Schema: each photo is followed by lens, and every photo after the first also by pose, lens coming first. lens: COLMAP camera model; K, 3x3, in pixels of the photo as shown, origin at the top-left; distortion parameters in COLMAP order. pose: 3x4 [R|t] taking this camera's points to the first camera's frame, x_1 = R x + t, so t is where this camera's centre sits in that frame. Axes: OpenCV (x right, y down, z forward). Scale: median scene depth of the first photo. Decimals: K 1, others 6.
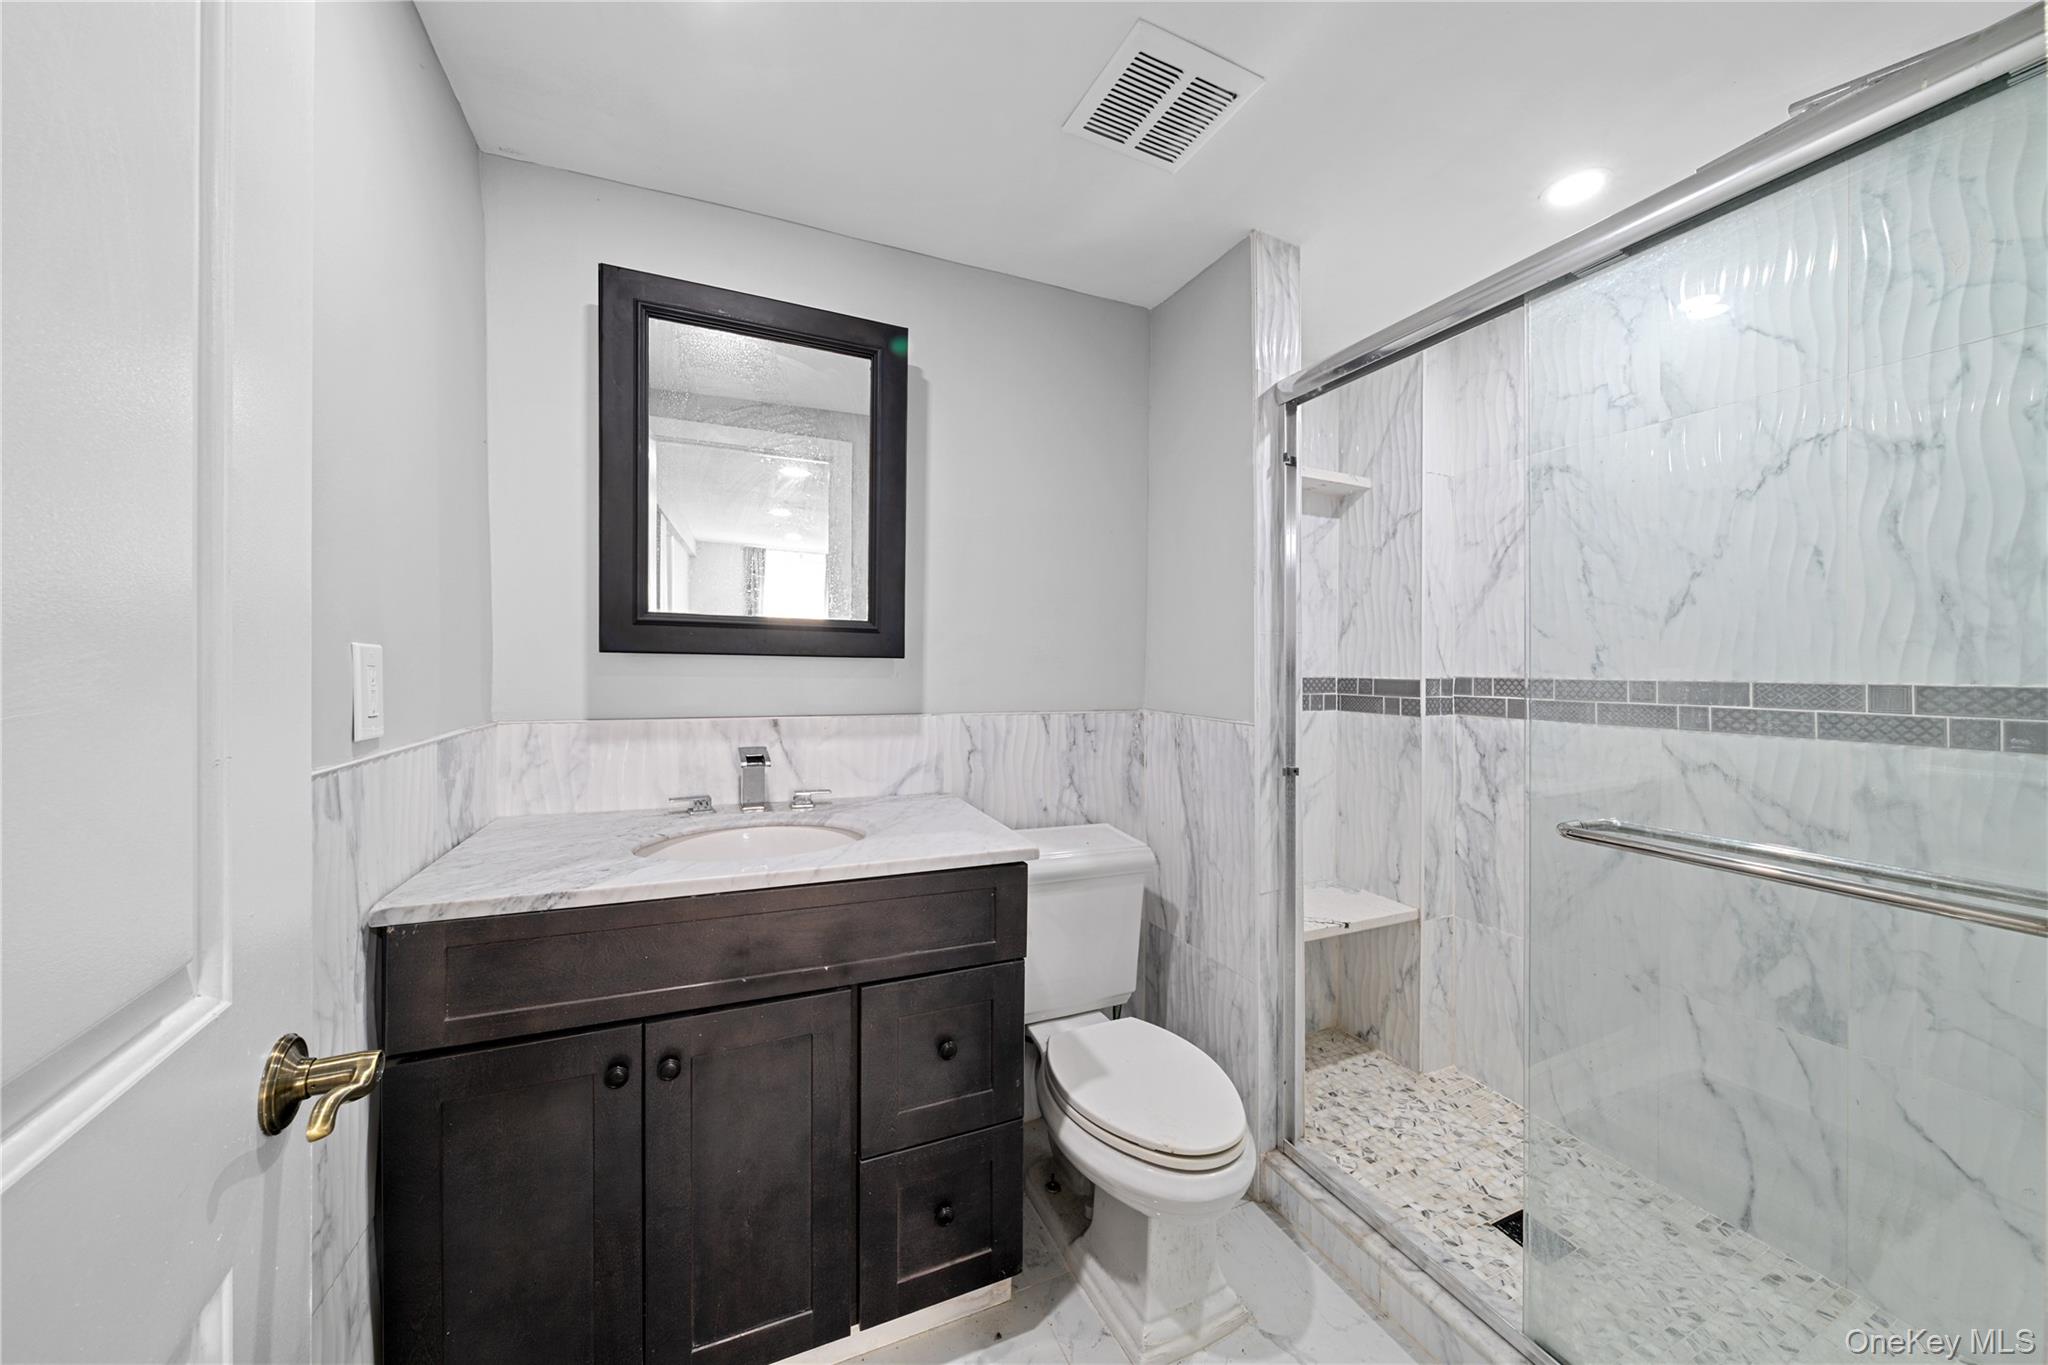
lens RADIAL K [[702.2, 0, 1007.4], [0, 702.2, 680.1], [0, 0, 1]] dist [-0.001369, 0.000155]
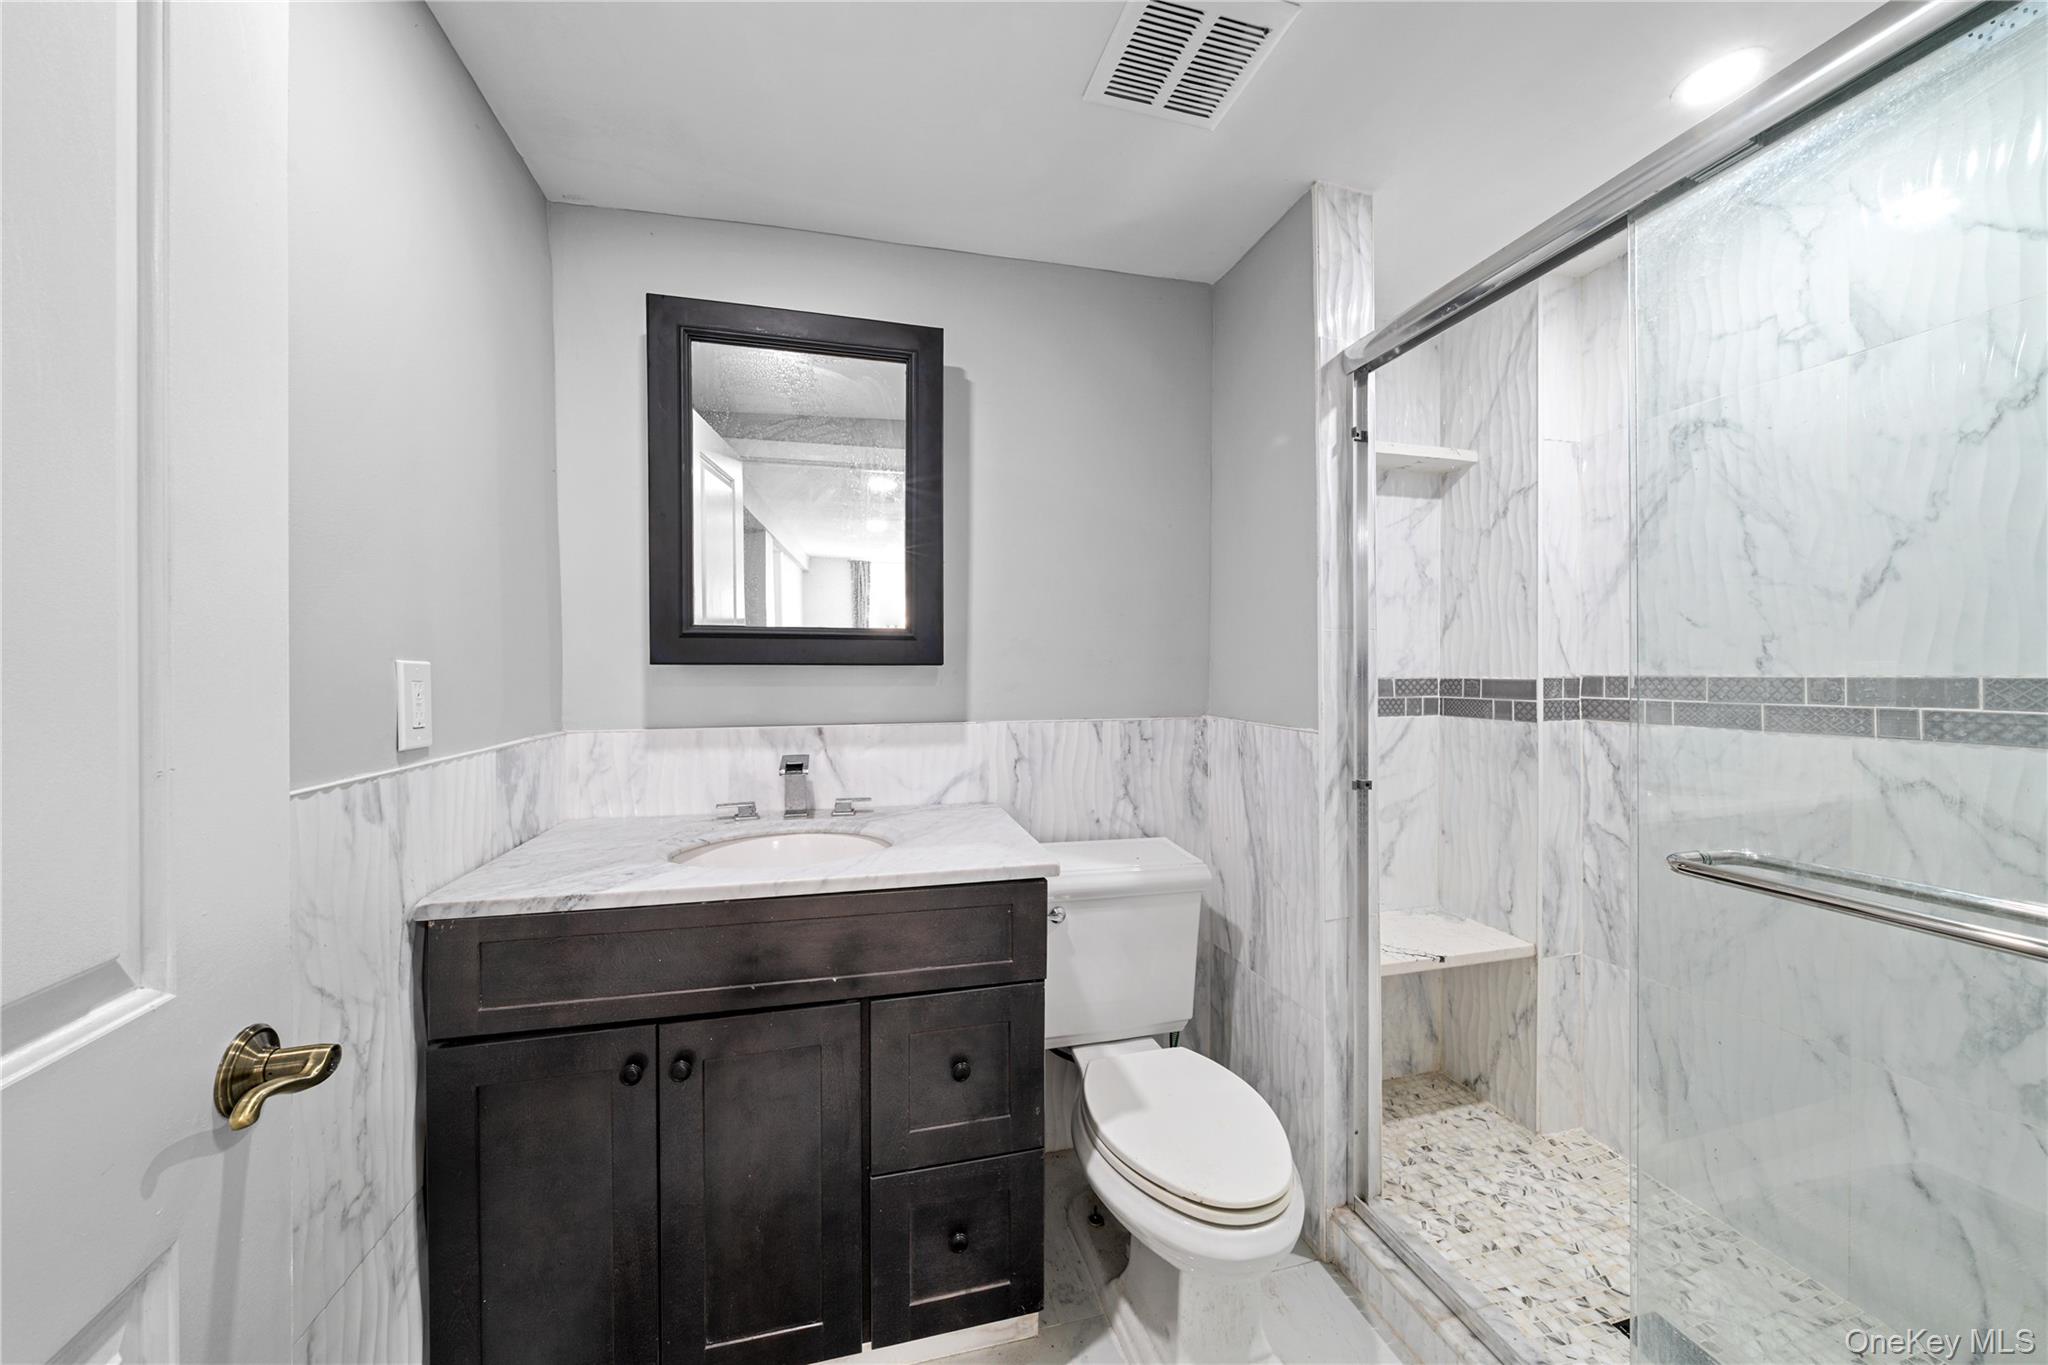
lens RADIAL K [[702.2, 0, 1013.1], [0, 702.2, 688.4], [0, 0, 1]] dist [-0.001369, 0.000155]
pose [[0.986190, -0.011560, -0.165215, 0.122985], [0.012300, 0.999918, 0.003459, -0.000825], [0.165162, -0.005443, 0.986252, 0.051186]]
